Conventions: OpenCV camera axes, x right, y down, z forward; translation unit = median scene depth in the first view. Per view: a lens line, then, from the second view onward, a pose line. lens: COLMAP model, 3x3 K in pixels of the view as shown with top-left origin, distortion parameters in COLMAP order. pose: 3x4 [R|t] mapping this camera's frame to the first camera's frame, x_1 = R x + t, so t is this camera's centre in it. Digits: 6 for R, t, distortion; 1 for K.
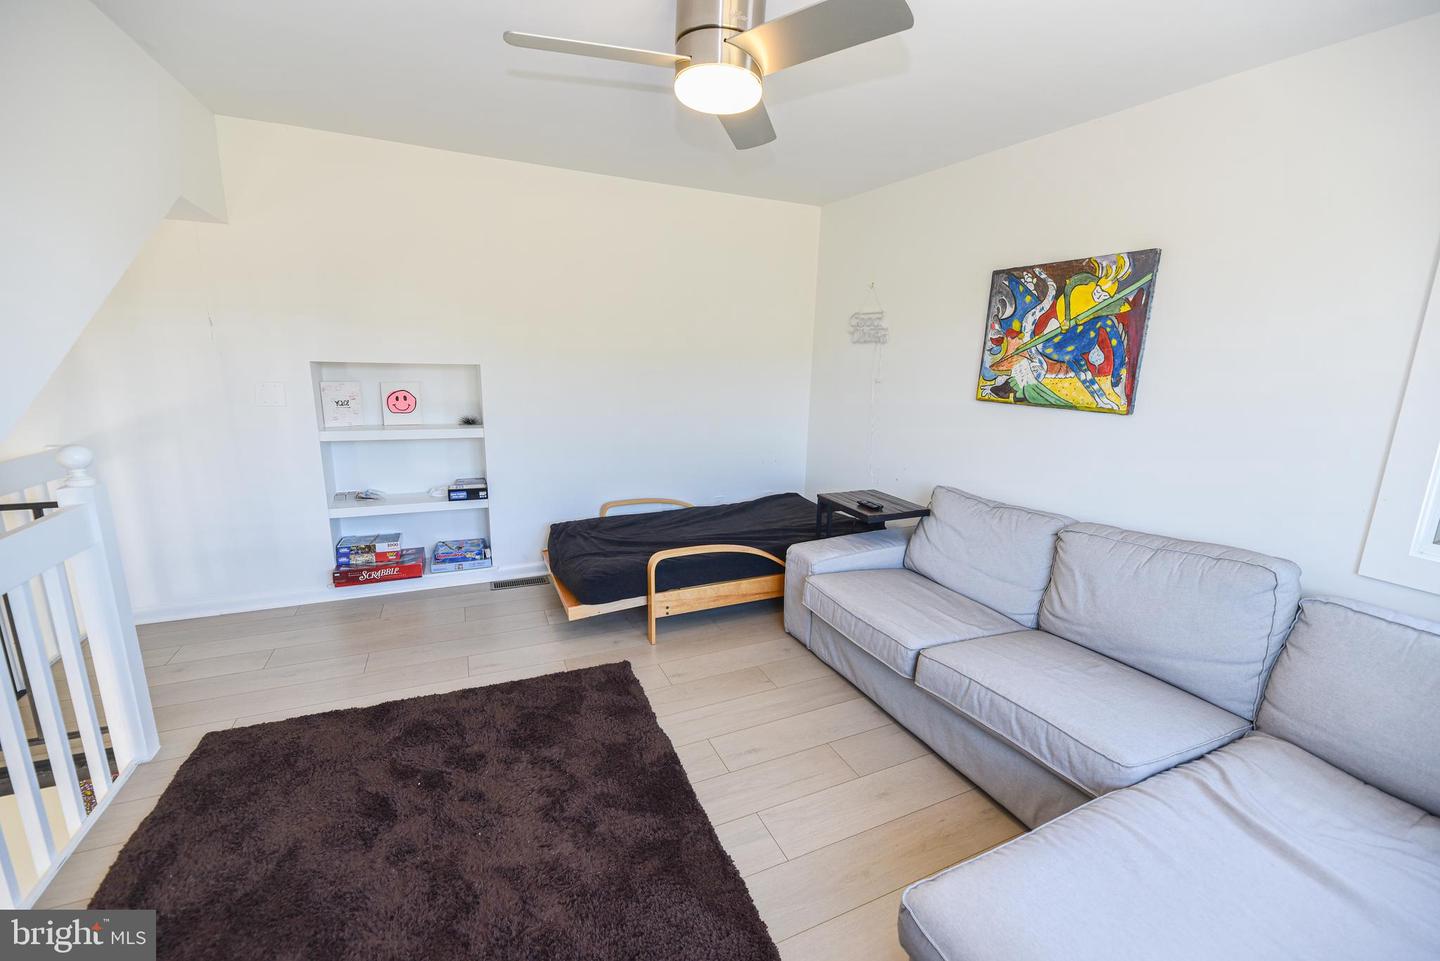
lens RADIAL K [[579.9, 0, 725.1], [0, 579.9, 483.8], [0, 0, 1]] dist [-0.002131, -0.000260]
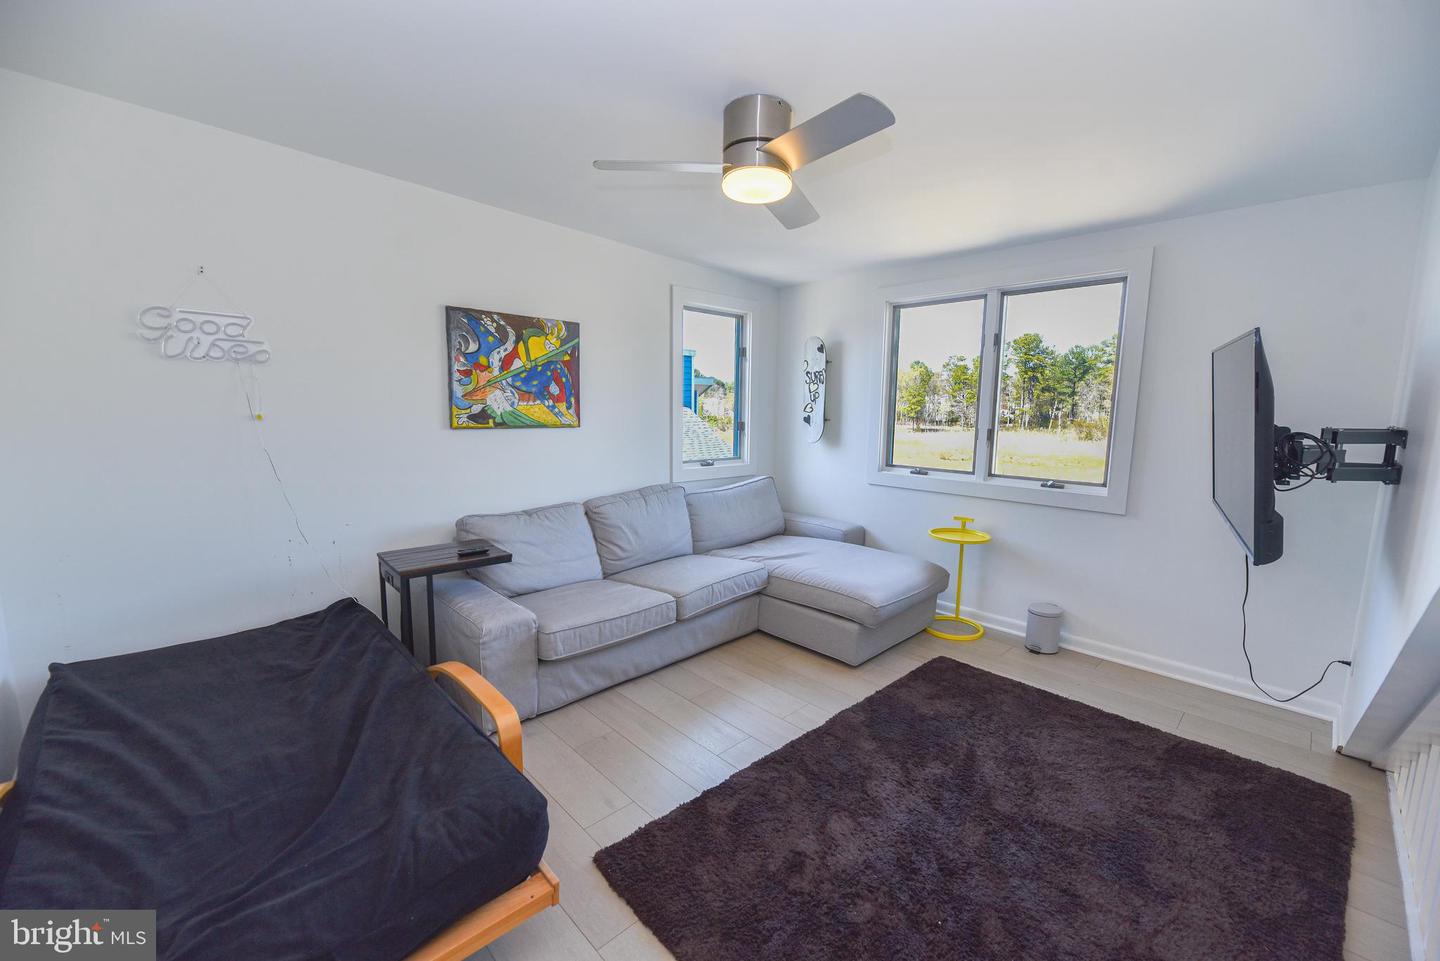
lens RADIAL K [[579.9, 0, 725.1], [0, 579.9, 483.8], [0, 0, 1]] dist [-0.002131, -0.000260]
pose [[-0.328117, -0.160595, 0.930886, -0.802991], [0.174185, 0.958259, 0.226714, -0.229778], [-0.928439, 0.236535, -0.286448, 1.000534]]
